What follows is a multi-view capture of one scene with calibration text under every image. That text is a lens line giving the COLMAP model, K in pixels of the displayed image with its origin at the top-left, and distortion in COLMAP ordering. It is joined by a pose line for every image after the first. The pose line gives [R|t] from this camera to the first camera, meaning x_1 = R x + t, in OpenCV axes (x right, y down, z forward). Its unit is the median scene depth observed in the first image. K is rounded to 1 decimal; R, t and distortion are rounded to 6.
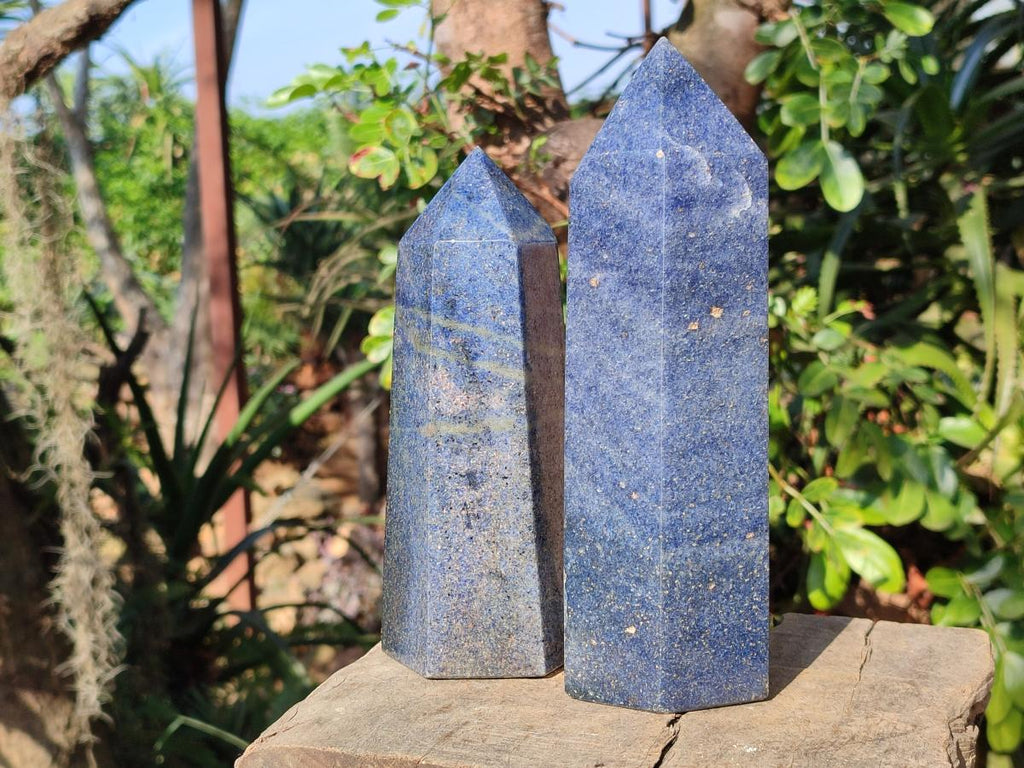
lens RADIAL K [[1520.0, 0, 511.5], [0, 1520.0, 365.7], [0, 0, 1]] dist [0.331362, -2.325409]
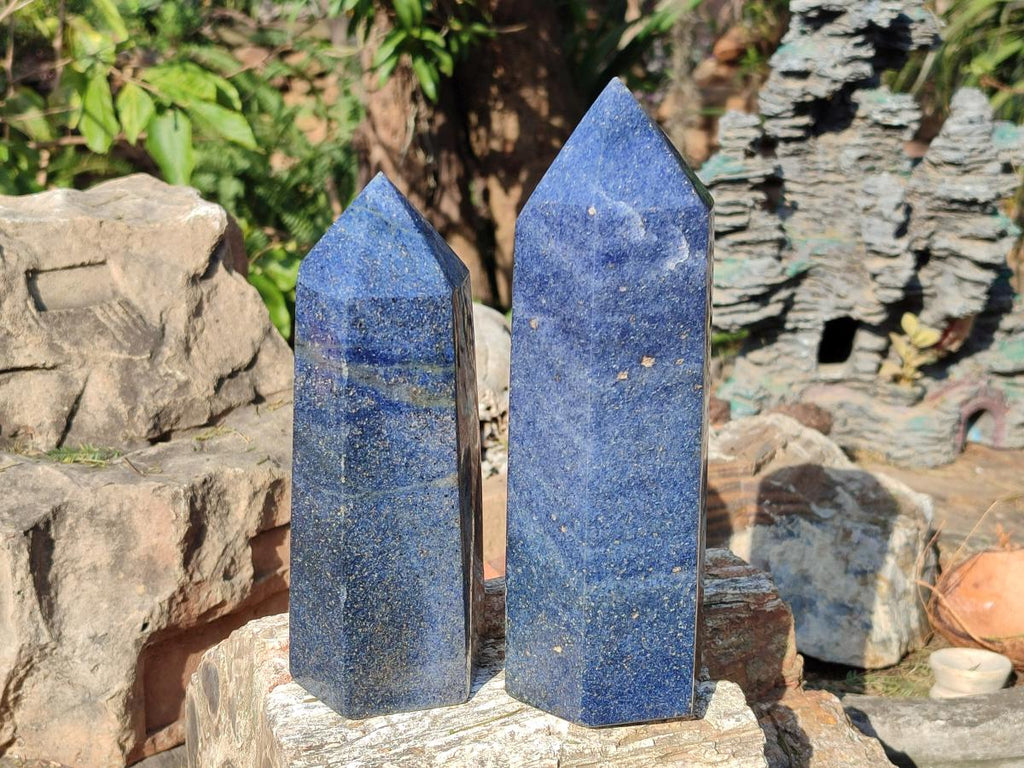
lens RADIAL K [[1520.0, 0, 511.5], [0, 1520.0, 365.7], [0, 0, 1]] dist [0.331362, -2.325409]
pose [[0.985558, 0.053225, -0.160755, 0.208366], [-0.025365, 0.985010, 0.170624, -0.204295], [0.167426, -0.164082, 0.972134, -0.009451]]
